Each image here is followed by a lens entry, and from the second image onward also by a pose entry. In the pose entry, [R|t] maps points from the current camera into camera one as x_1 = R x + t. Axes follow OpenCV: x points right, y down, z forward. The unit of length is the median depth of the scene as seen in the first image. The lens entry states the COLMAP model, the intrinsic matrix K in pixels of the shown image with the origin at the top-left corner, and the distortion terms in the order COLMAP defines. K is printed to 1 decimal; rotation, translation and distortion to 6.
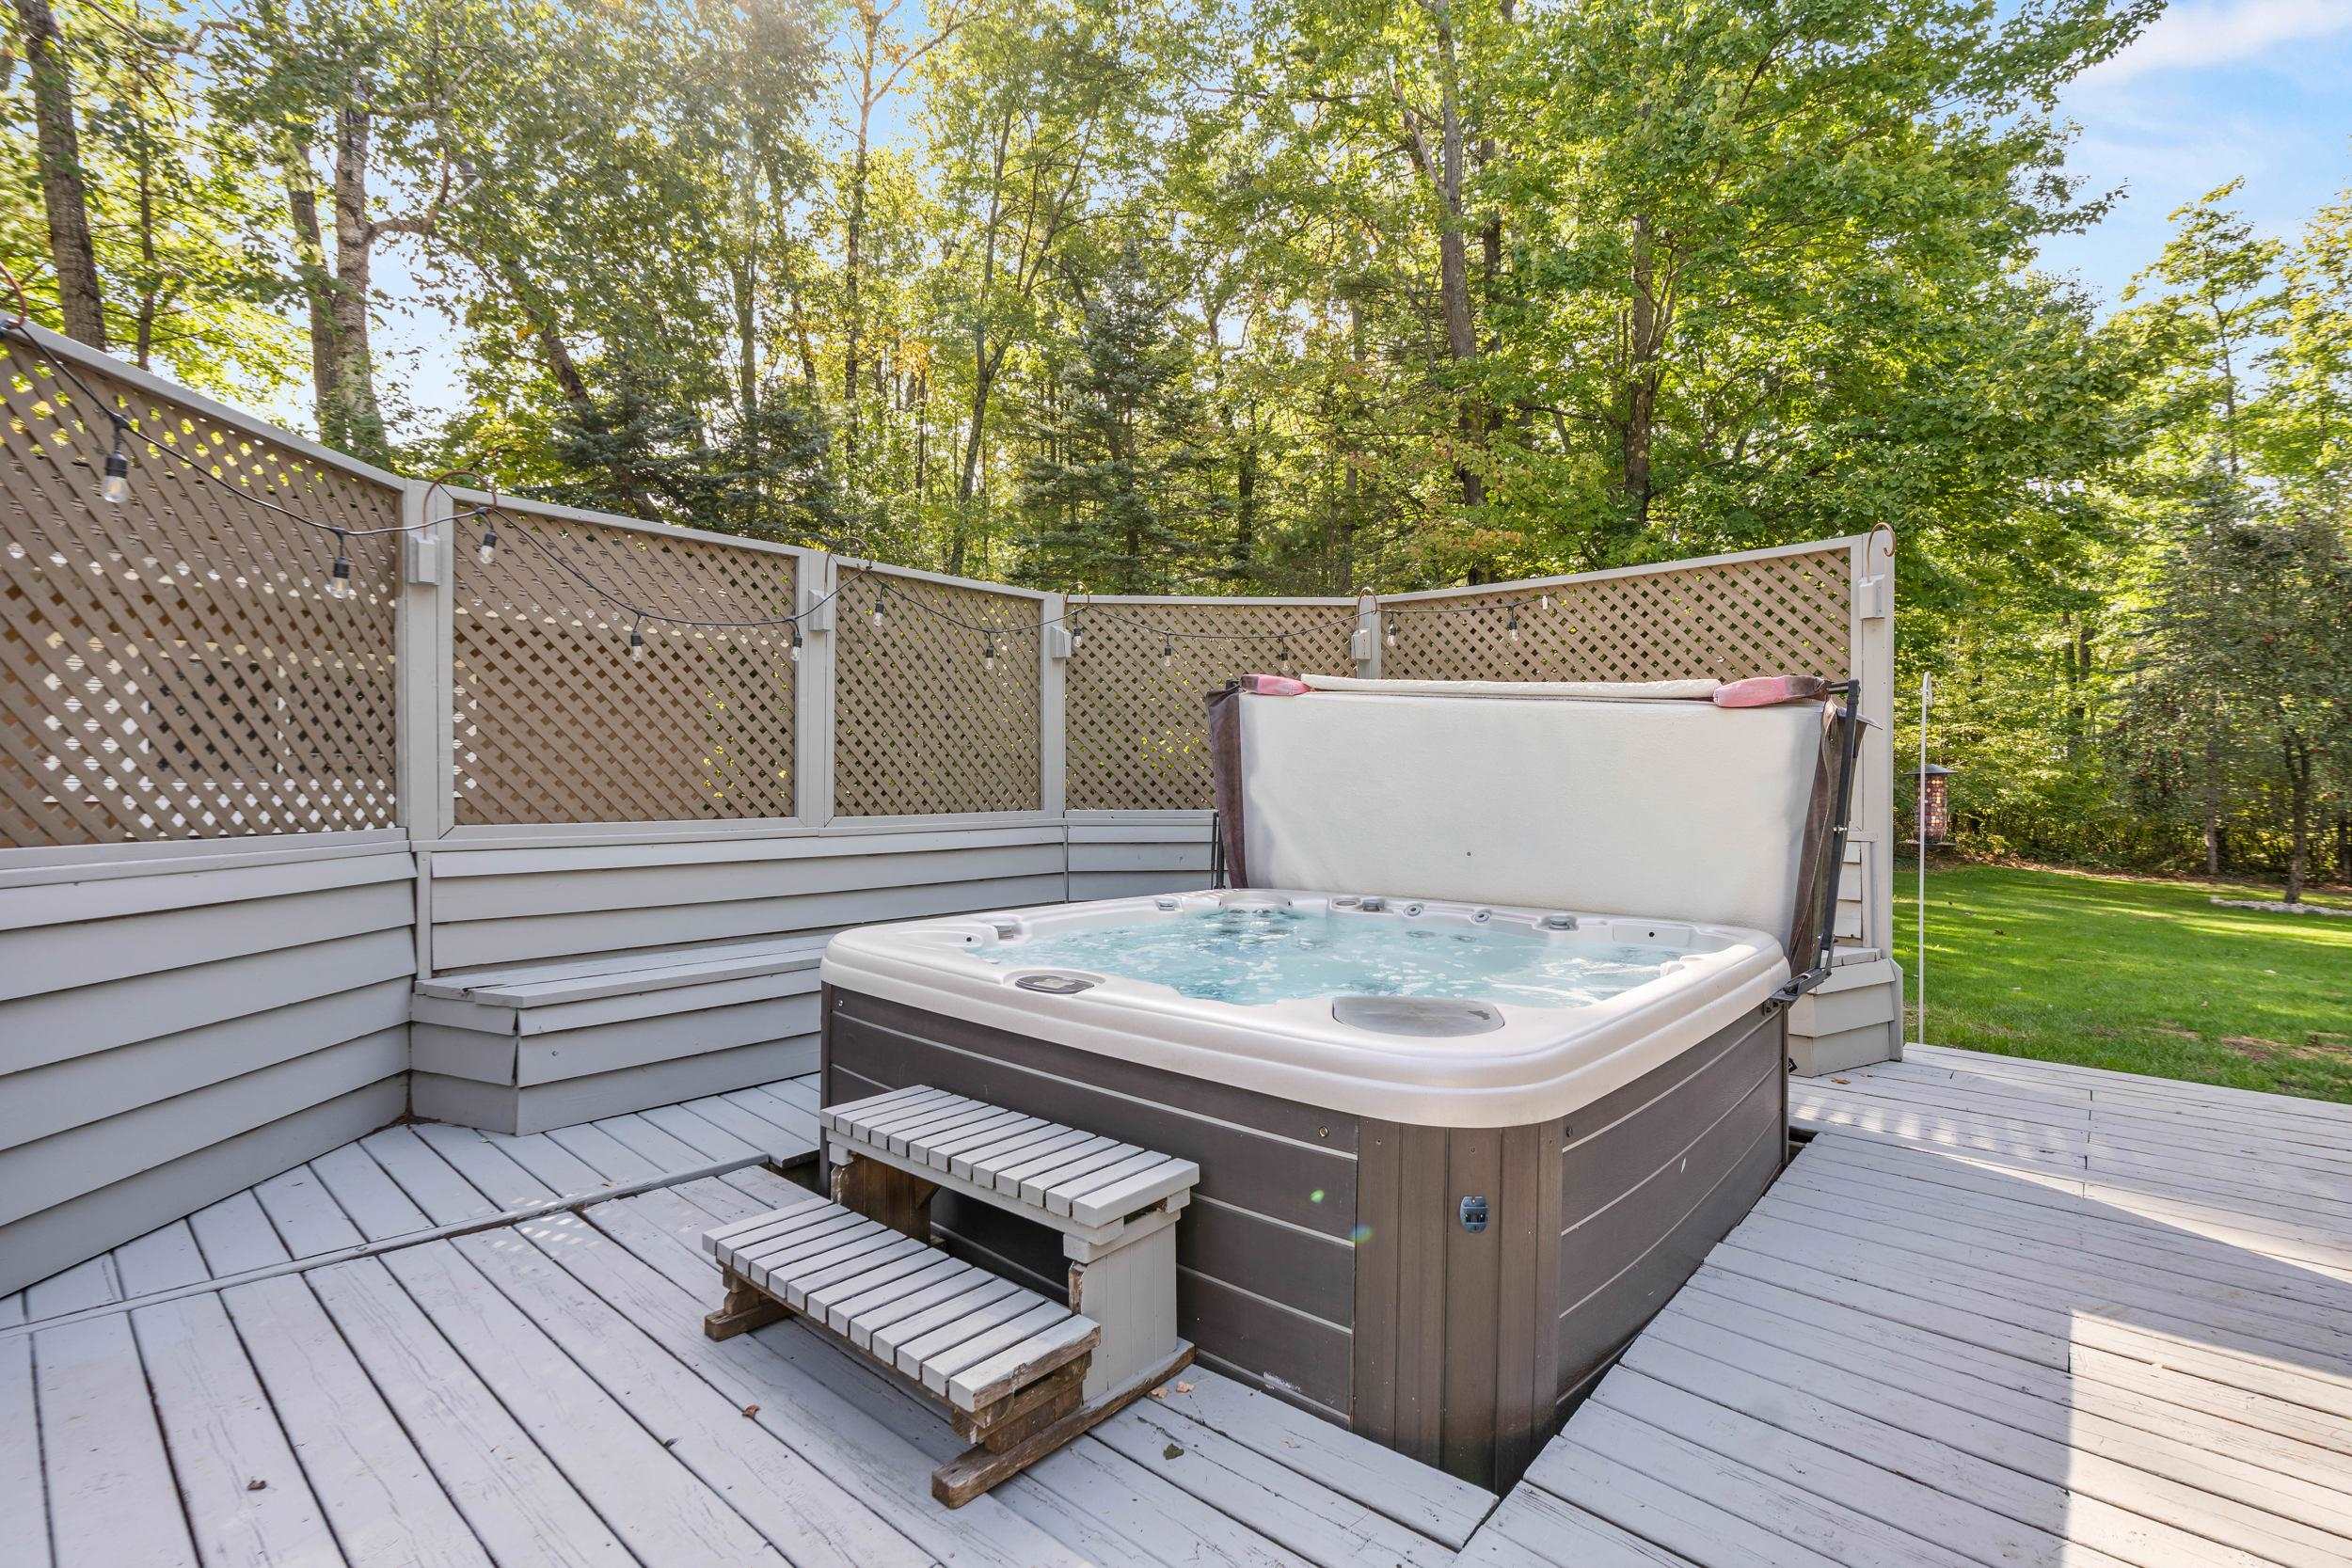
lens RADIAL K [[1083.2, 0, 1170.2], [0, 1083.2, 768.1], [0, 0, 1]] dist [-0.004937, 0.001811]
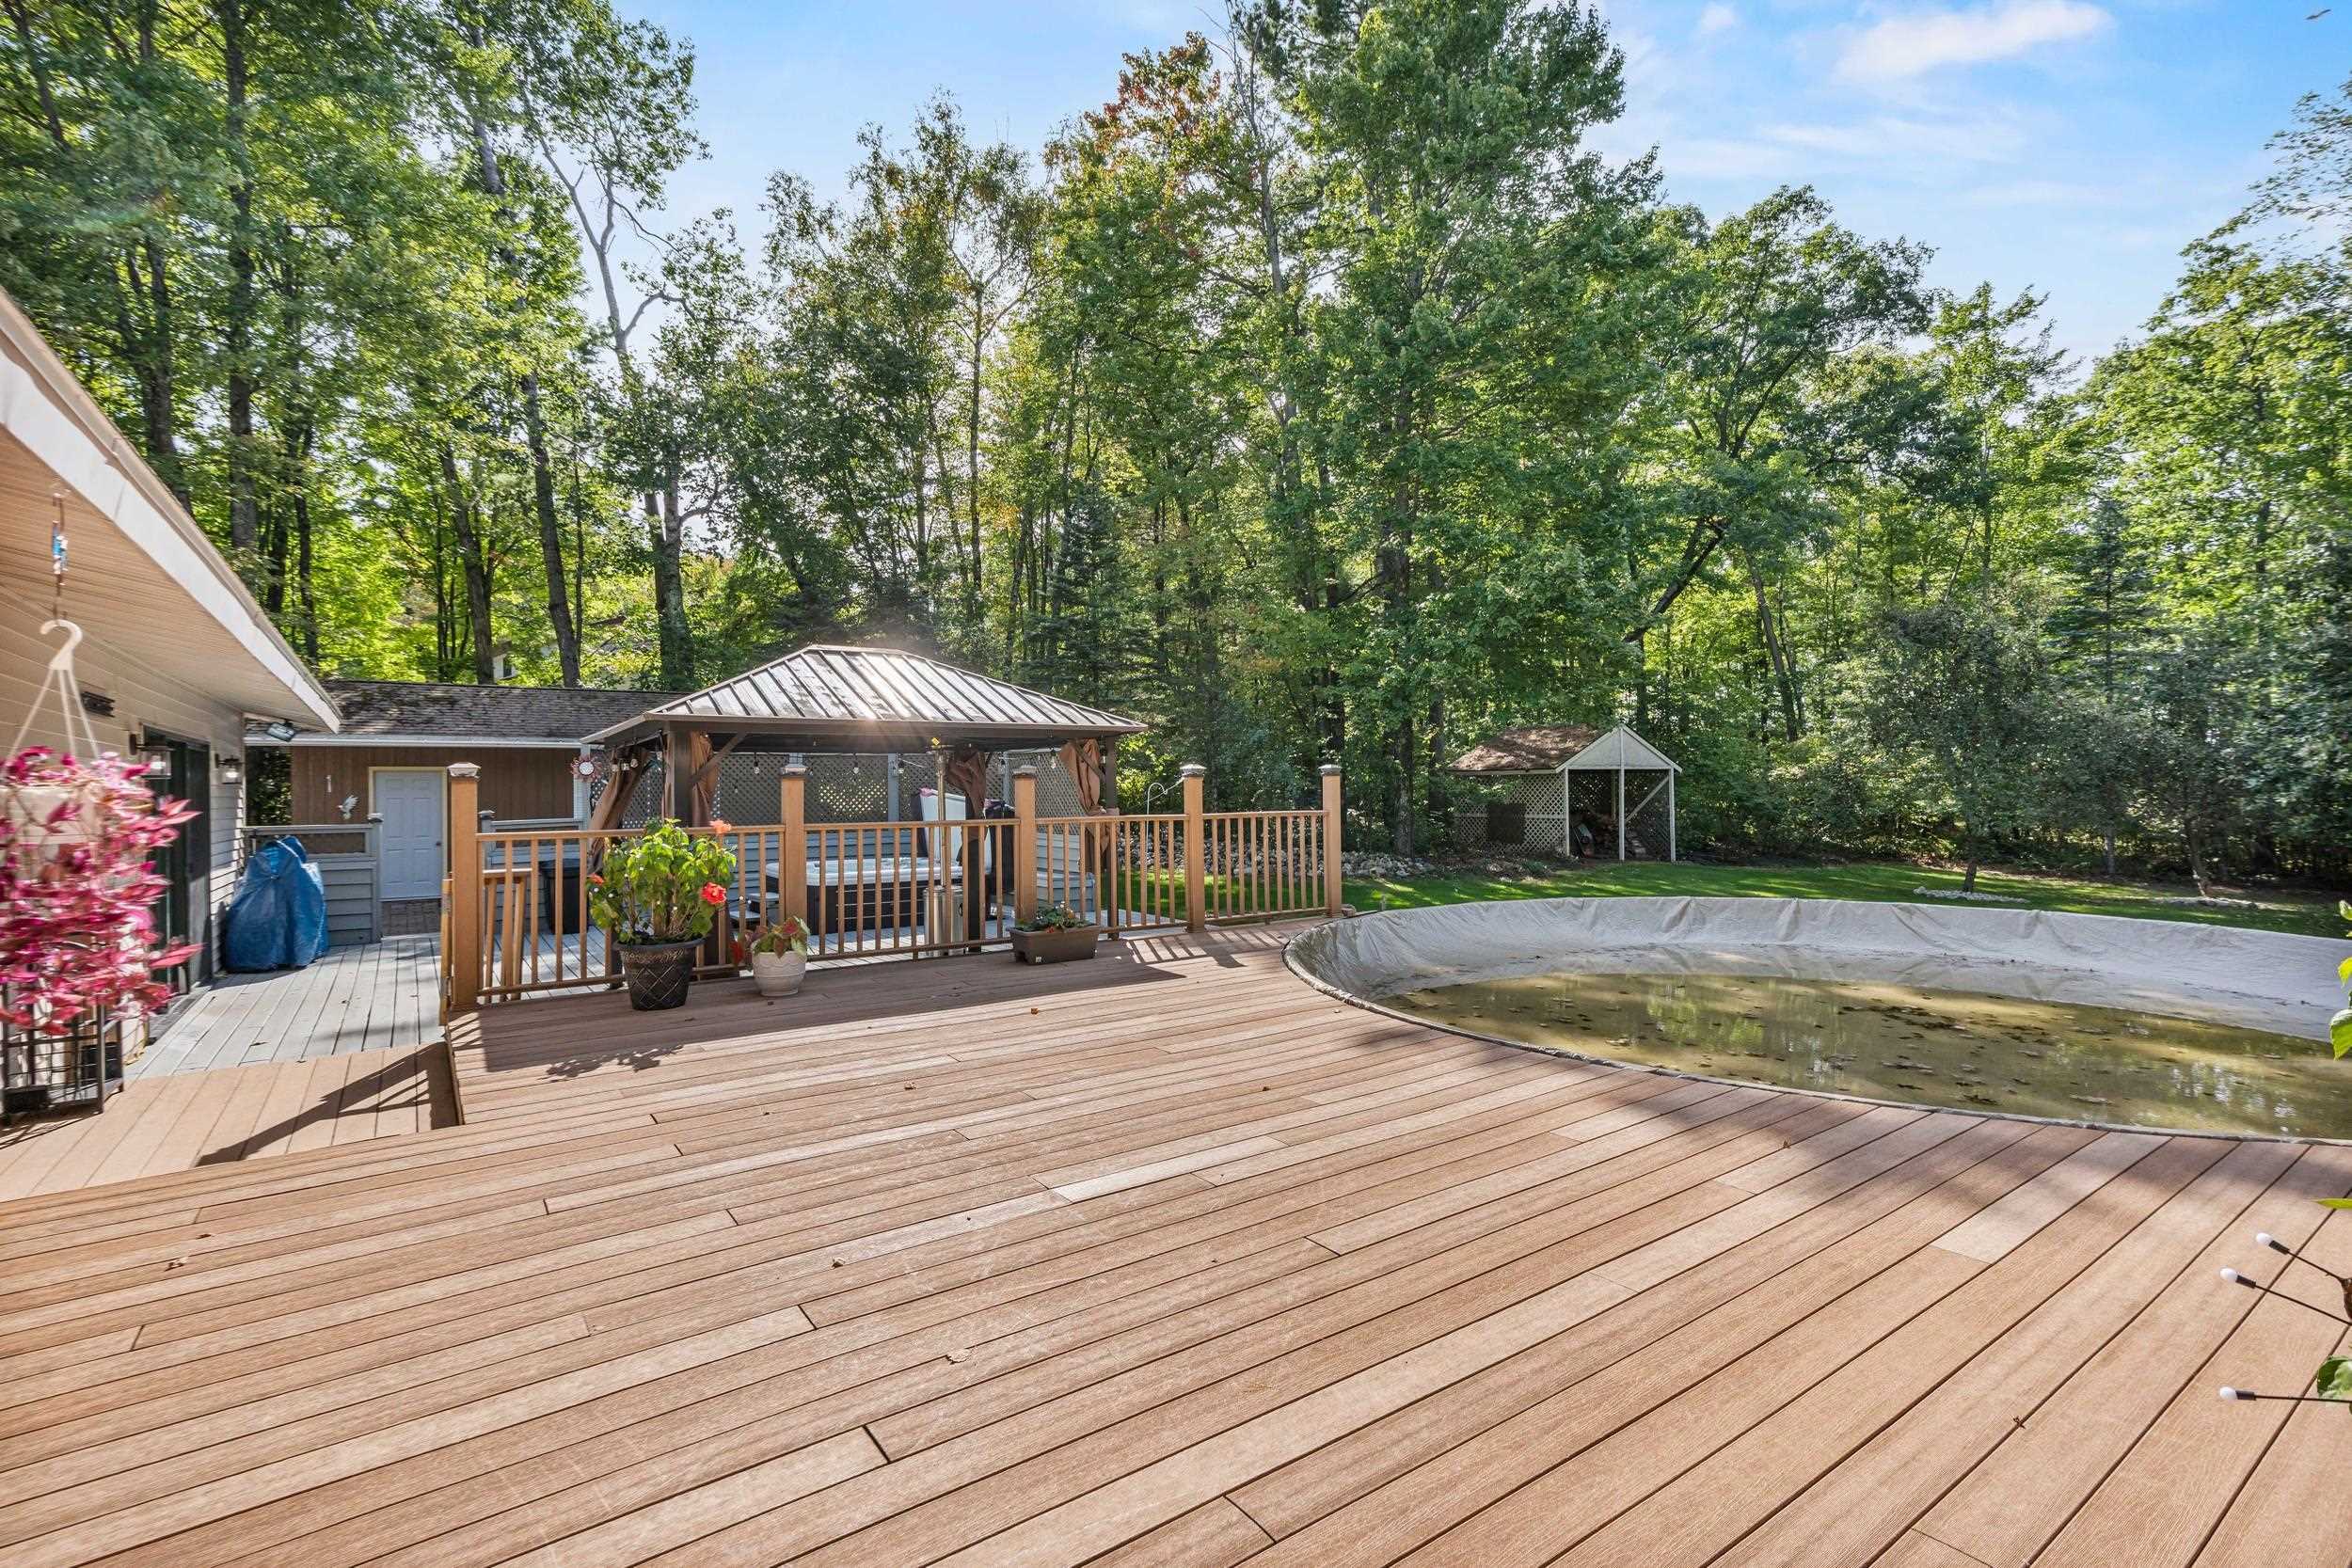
lens RADIAL K [[1083.2, 0, 1182.3], [0, 1083.2, 785.2], [0, 0, 1]] dist [-0.004937, 0.001811]
pose [[0.975684, -0.011159, -0.218898, 1.173020], [0.013965, 0.999839, 0.011273, -0.096168], [0.218737, -0.014055, 0.975683, -1.476199]]
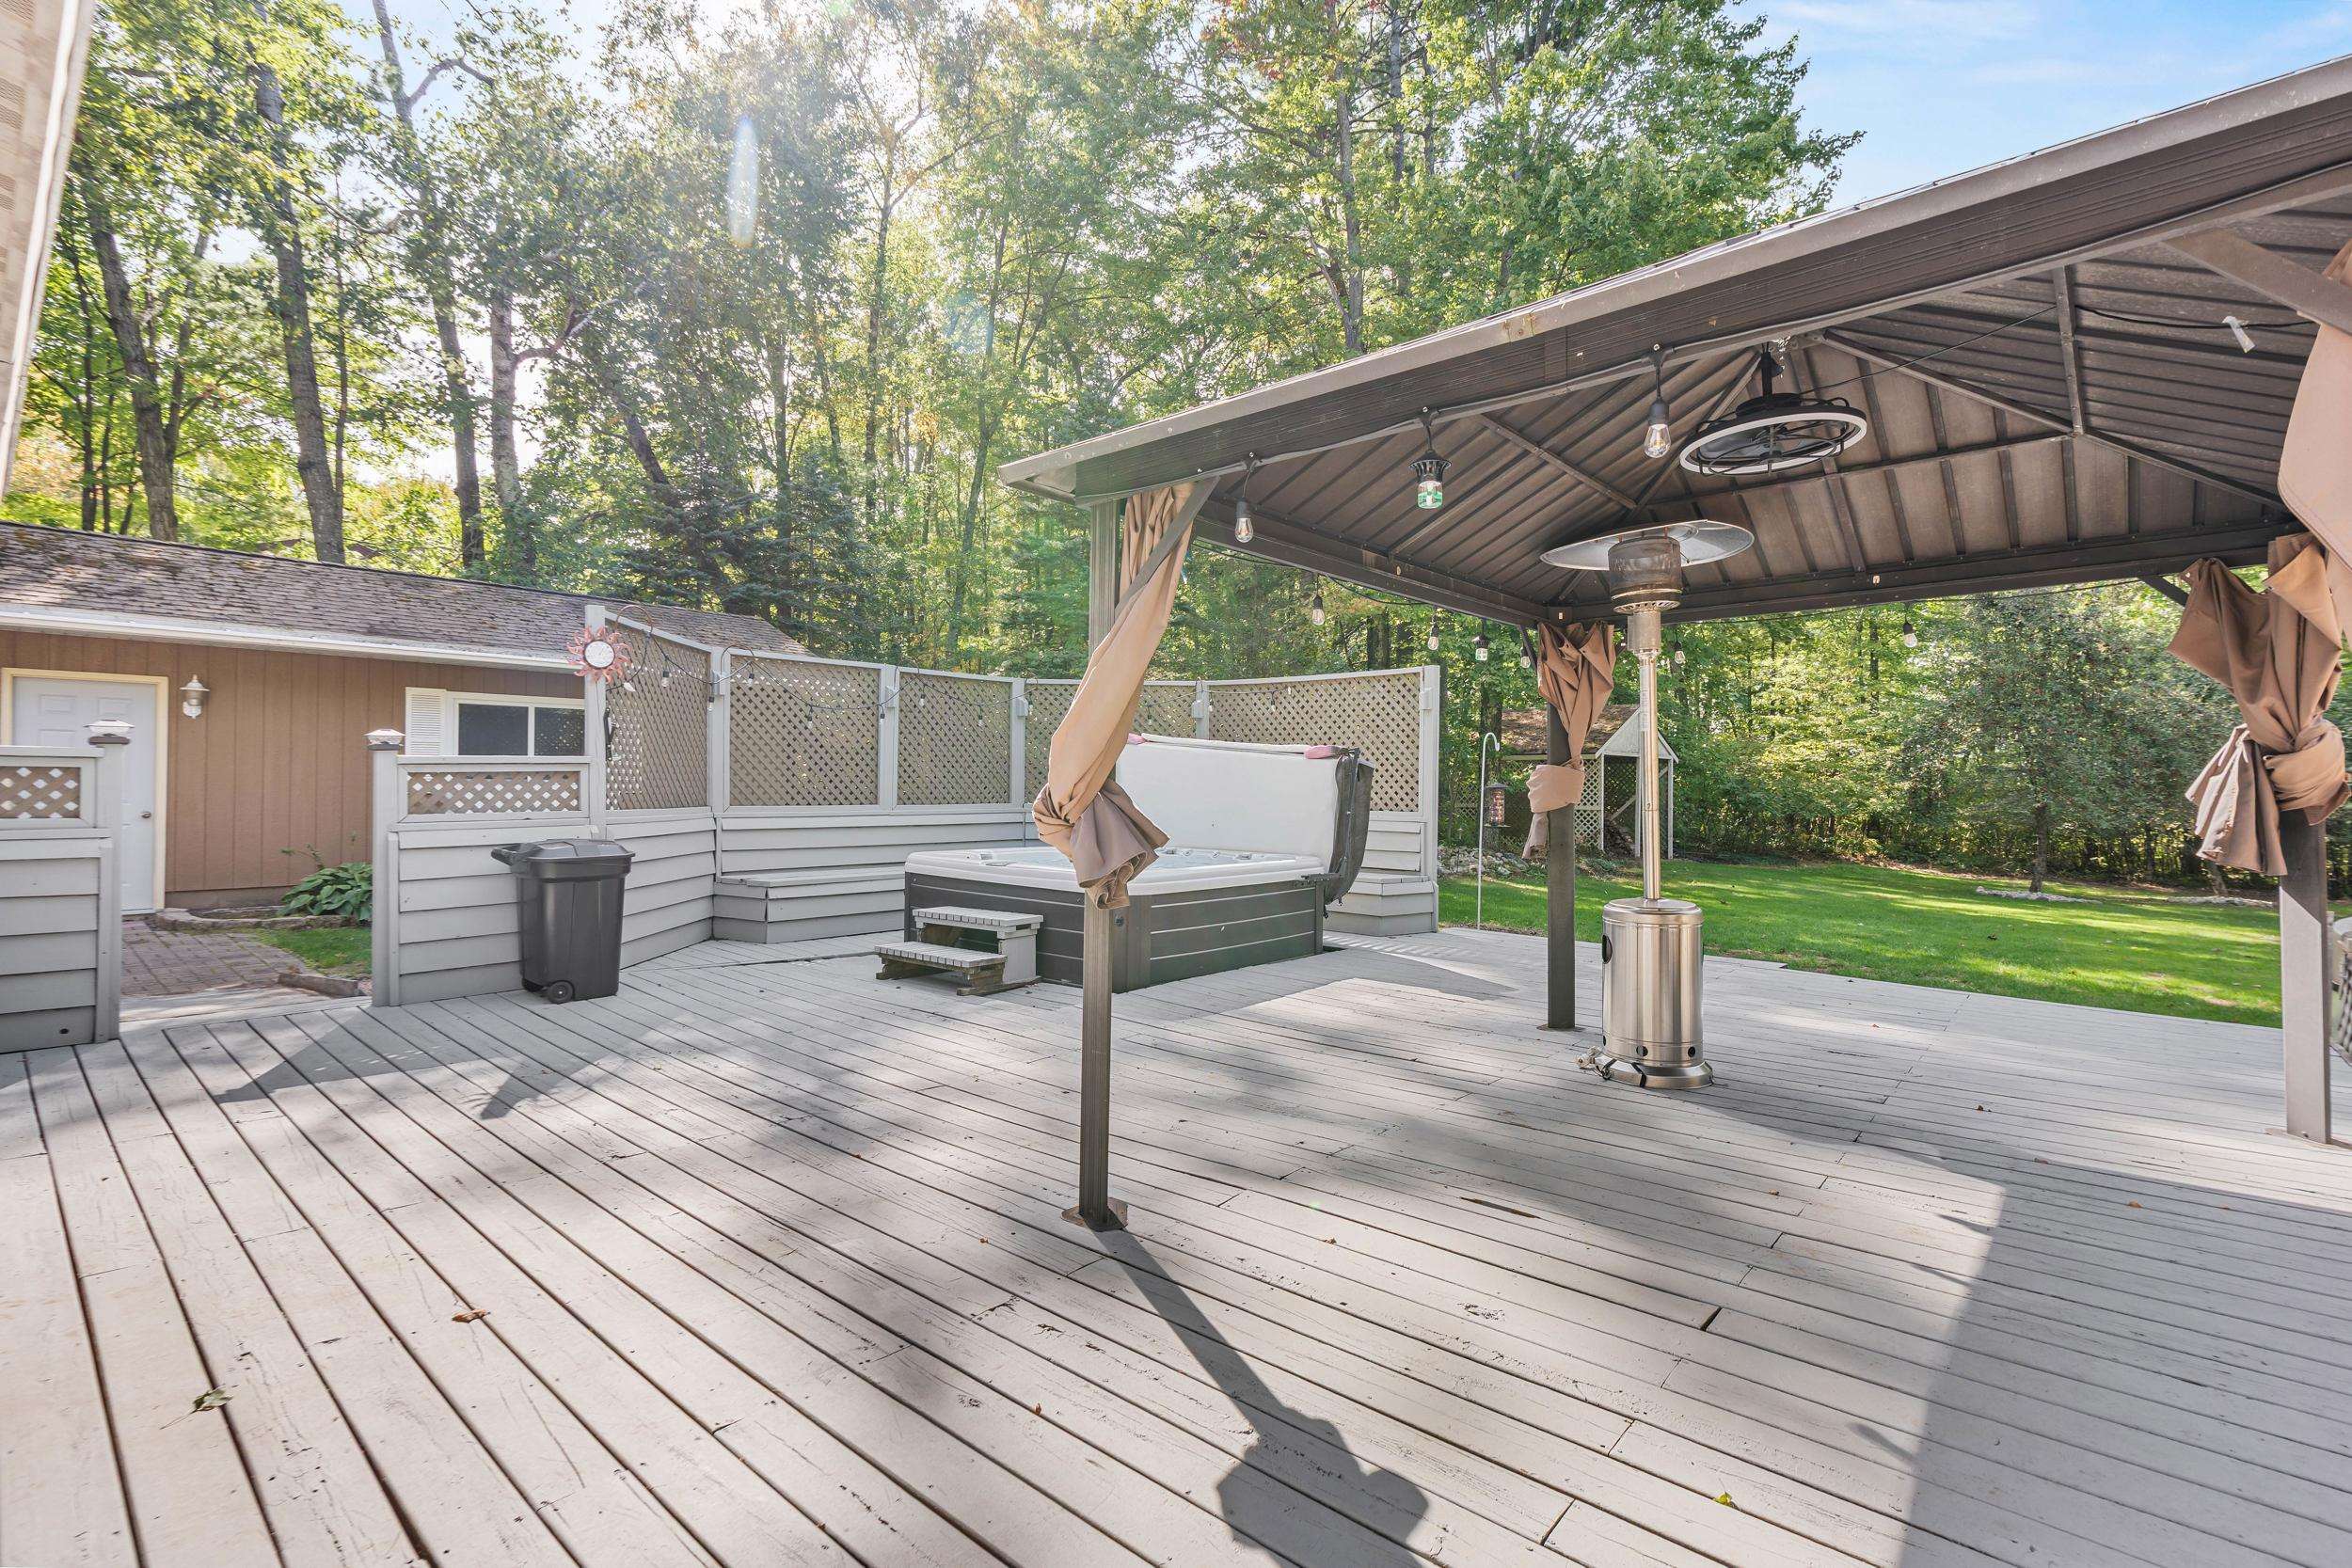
lens RADIAL K [[1083.2, 0, 1173.4], [0, 1083.2, 782.0], [0, 0, 1]] dist [-0.004937, 0.001811]
pose [[0.999950, 0.009655, 0.002528, 0.133737], [-0.009684, 0.999887, 0.011464, -0.017307], [-0.002417, -0.011488, 0.999931, -0.714313]]
